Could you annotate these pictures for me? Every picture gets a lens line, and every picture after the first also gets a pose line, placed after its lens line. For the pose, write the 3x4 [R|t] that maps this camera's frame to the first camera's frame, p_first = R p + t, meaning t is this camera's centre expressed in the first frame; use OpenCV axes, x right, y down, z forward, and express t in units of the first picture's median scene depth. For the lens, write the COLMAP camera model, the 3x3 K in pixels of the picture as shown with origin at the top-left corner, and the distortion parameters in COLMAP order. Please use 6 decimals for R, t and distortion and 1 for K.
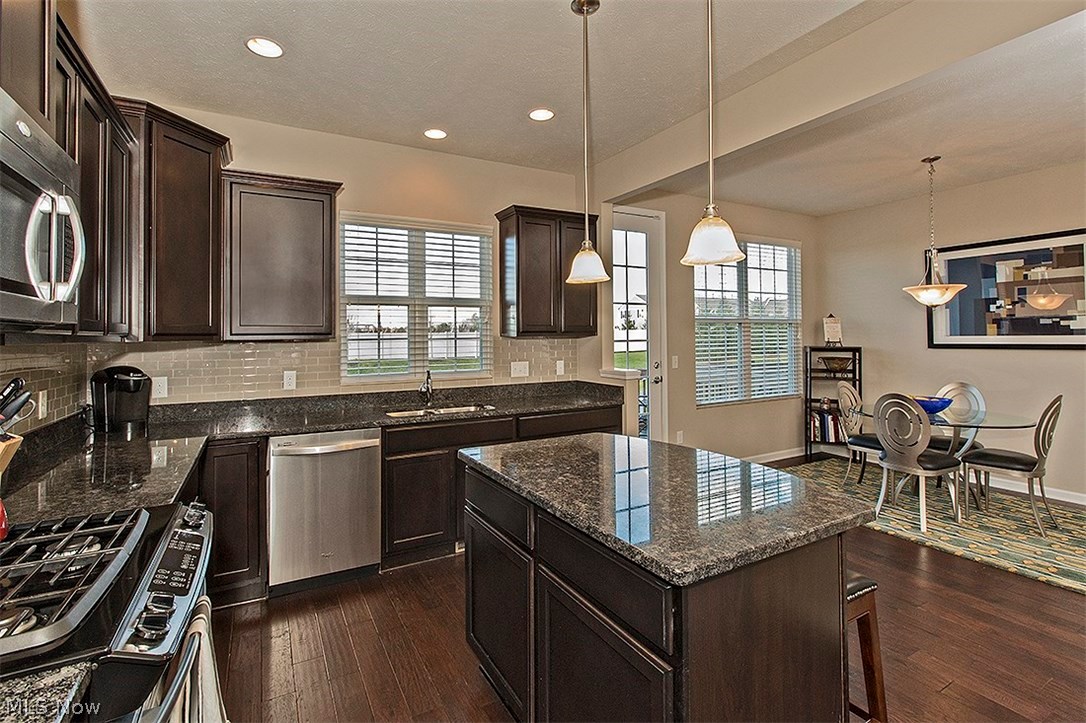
lens RADIAL K [[531.6, 0, 485.3], [0, 531.6, 309.6], [0, 0, 1]] dist [-0.000103, -0.000818]
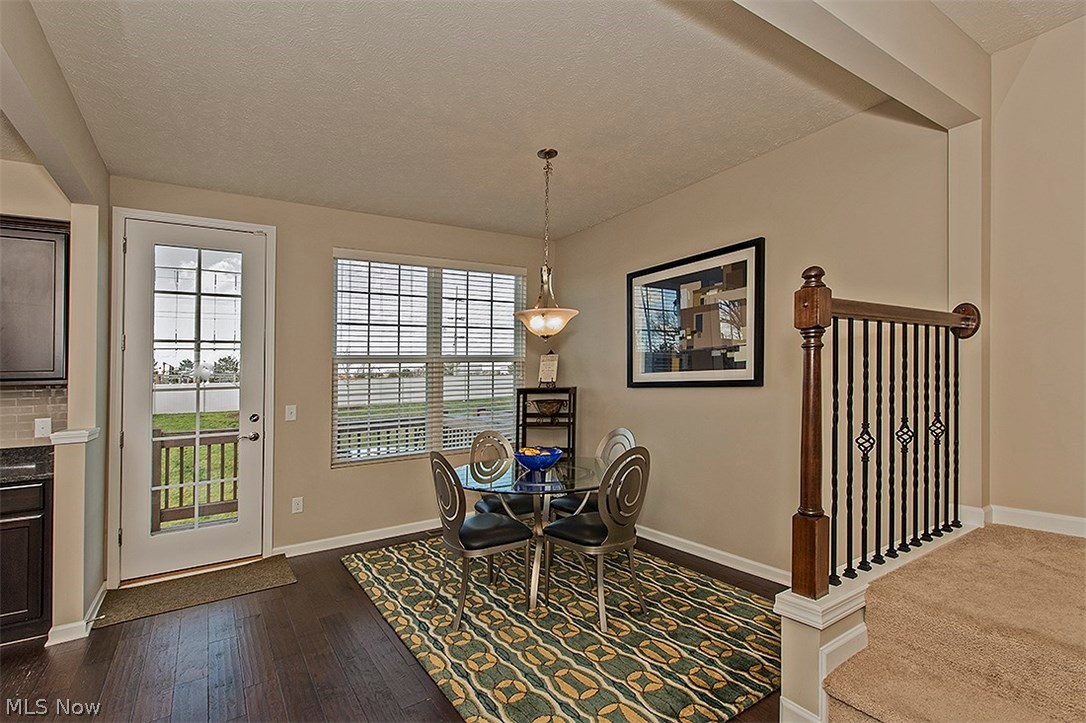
lens RADIAL K [[503.7, 0, 543.0], [0, 503.7, 361.5], [0, 0, 1]] dist [-0.001228, -0.001168]
pose [[0.997158, -0.021131, 0.072318, 0.690931], [0.019942, 0.999654, 0.017134, 0.015069], [-0.072655, -0.015643, 0.997234, 0.210055]]
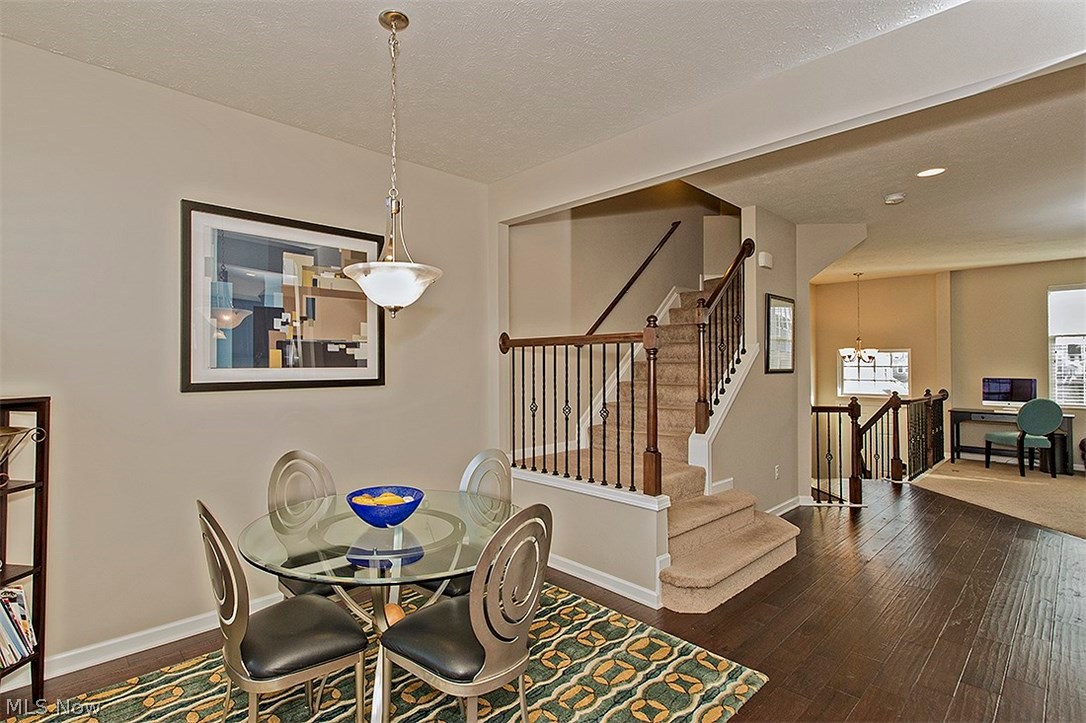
lens RADIAL K [[503.7, 0, 543.0], [0, 503.7, 361.5], [0, 0, 1]] dist [-0.001228, -0.001168]
pose [[-0.247322, 0.012509, 0.968853, 0.305507], [-0.051674, 0.998323, -0.026080, 0.041569], [-0.967555, -0.056515, -0.246261, 0.852704]]
